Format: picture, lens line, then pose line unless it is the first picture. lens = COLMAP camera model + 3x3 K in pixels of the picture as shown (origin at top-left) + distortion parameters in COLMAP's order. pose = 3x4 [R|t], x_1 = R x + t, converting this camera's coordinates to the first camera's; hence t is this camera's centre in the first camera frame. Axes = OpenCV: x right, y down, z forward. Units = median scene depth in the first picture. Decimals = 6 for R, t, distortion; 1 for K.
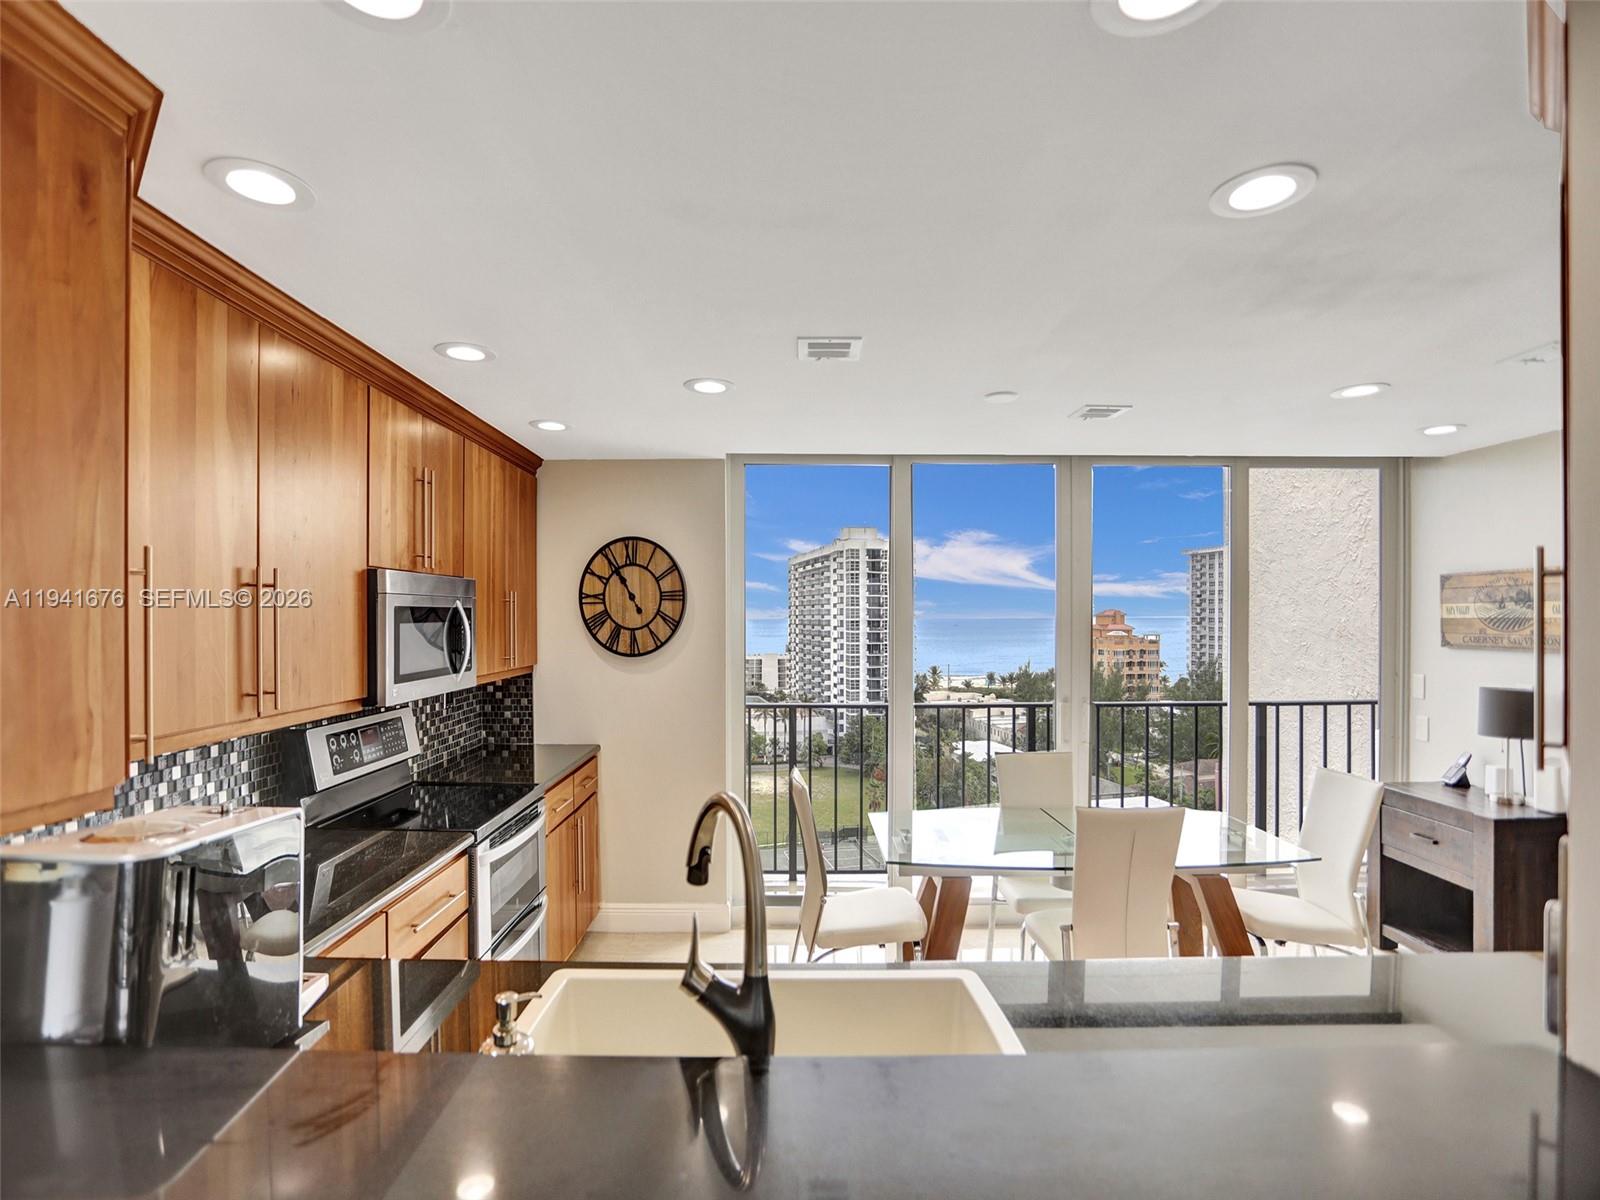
lens RADIAL K [[828.0, 0, 790.5], [0, 828.0, 596.2], [0, 0, 1]] dist [-0.063807, 0.031733]
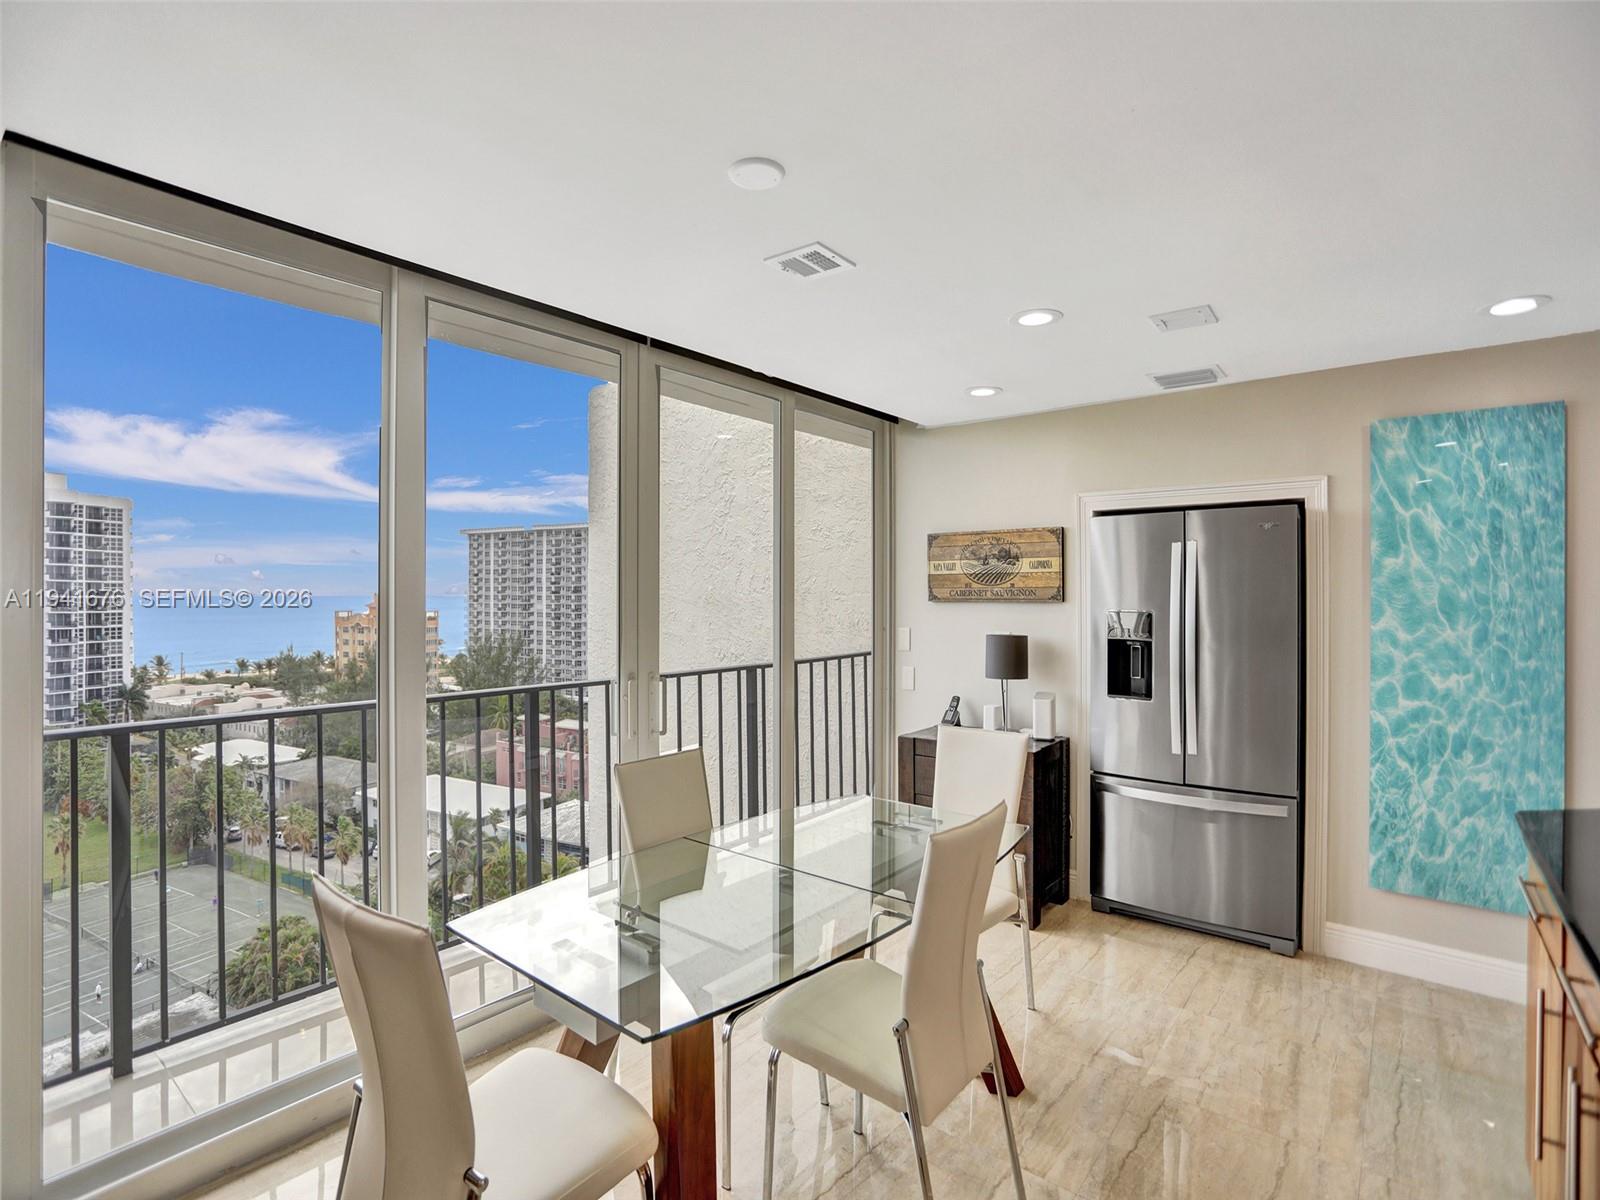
lens RADIAL K [[793.0, 0, 793.0], [0, 793.0, 583.8], [0, 0, 1]] dist [-0.068430, 0.031414]
pose [[0.632859, 0.011992, 0.774174, -0.063381], [-0.018347, 0.999832, -0.000488, 0.022085], [-0.774049, -0.013895, 0.632973, 0.237787]]
